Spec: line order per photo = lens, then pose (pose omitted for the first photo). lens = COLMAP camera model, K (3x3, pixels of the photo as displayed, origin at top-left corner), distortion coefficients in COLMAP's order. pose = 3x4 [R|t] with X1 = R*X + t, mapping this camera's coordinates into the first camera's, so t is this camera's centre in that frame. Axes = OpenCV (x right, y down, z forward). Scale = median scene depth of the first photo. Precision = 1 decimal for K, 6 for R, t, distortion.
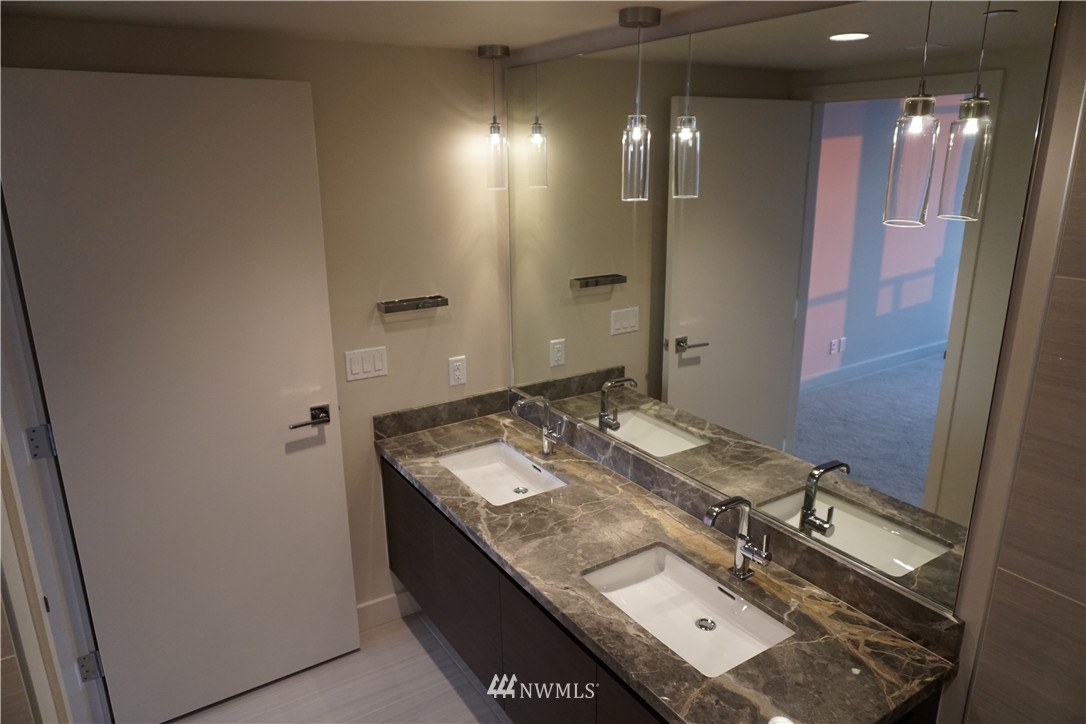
lens RADIAL K [[715.3, 0, 543.0], [0, 715.3, 362.0], [0, 0, 1]] dist [-0.033560, -0.000658]
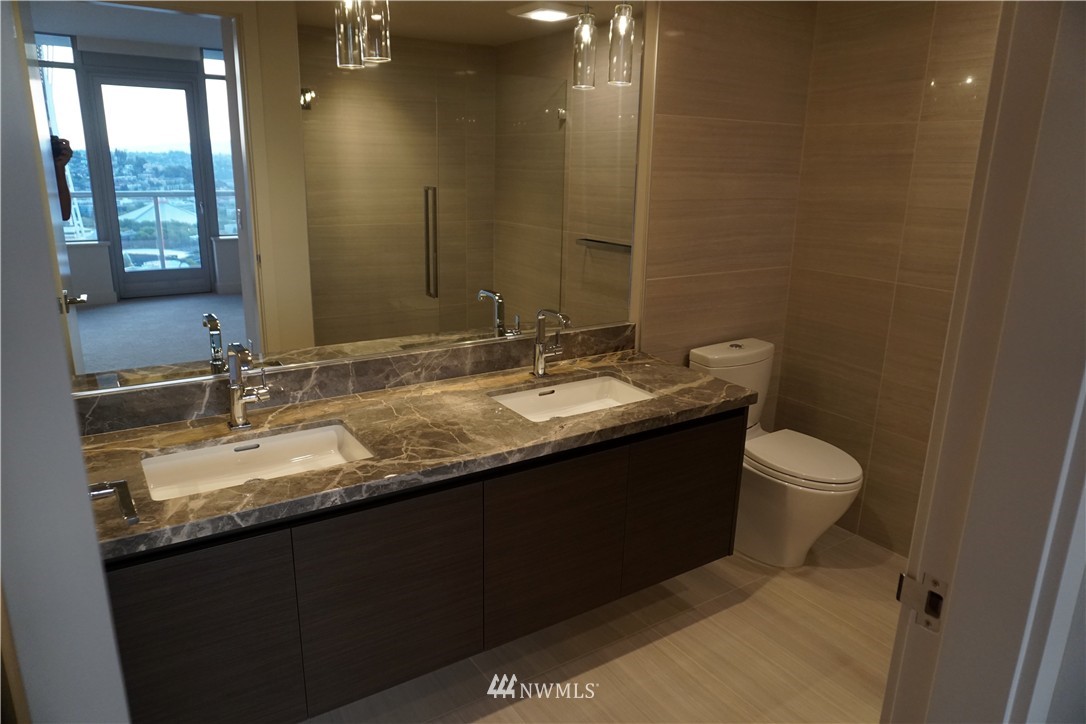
lens RADIAL K [[715.3, 0, 543.0], [0, 715.3, 362.0], [0, 0, 1]] dist [-0.033560, -0.000658]
pose [[-0.009272, -0.265011, 0.964201, -0.800393], [0.258878, 0.930732, 0.258301, -0.042812], [-0.965866, 0.252005, 0.059976, 0.785911]]
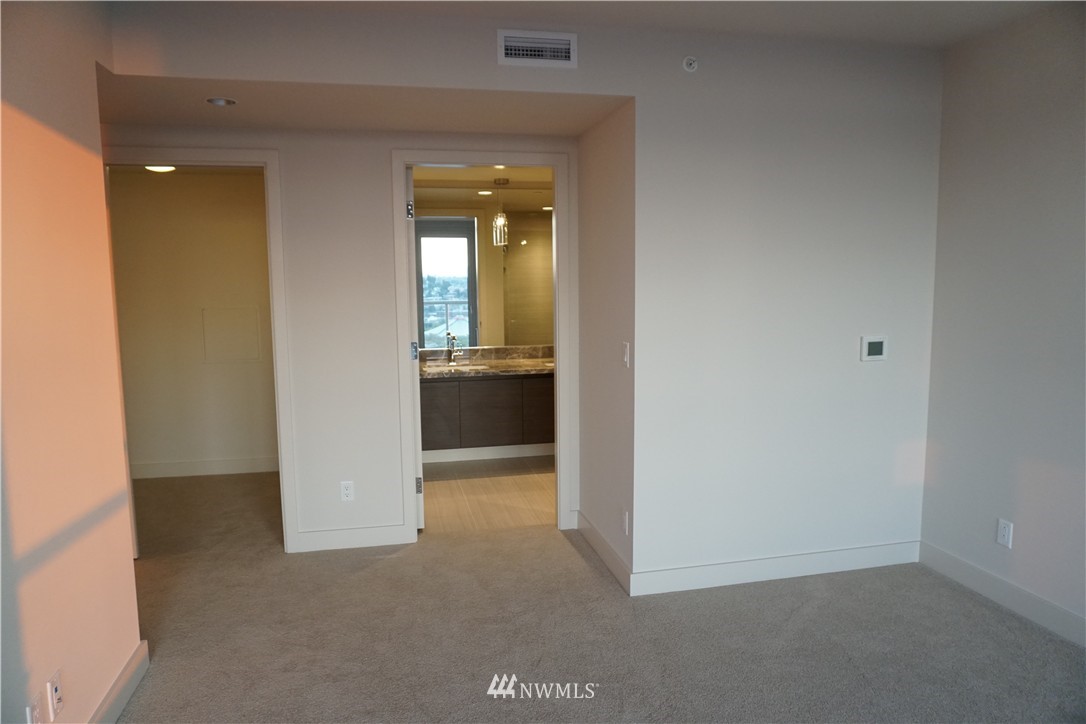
lens RADIAL K [[715.3, 0, 543.0], [0, 715.3, 362.0], [0, 0, 1]] dist [-0.033560, -0.000658]
pose [[0.351099, -0.105653, 0.930358, -2.279117], [0.266739, 0.963729, 0.008780, 0.216375], [-0.897541, 0.245081, 0.366546, -0.031337]]
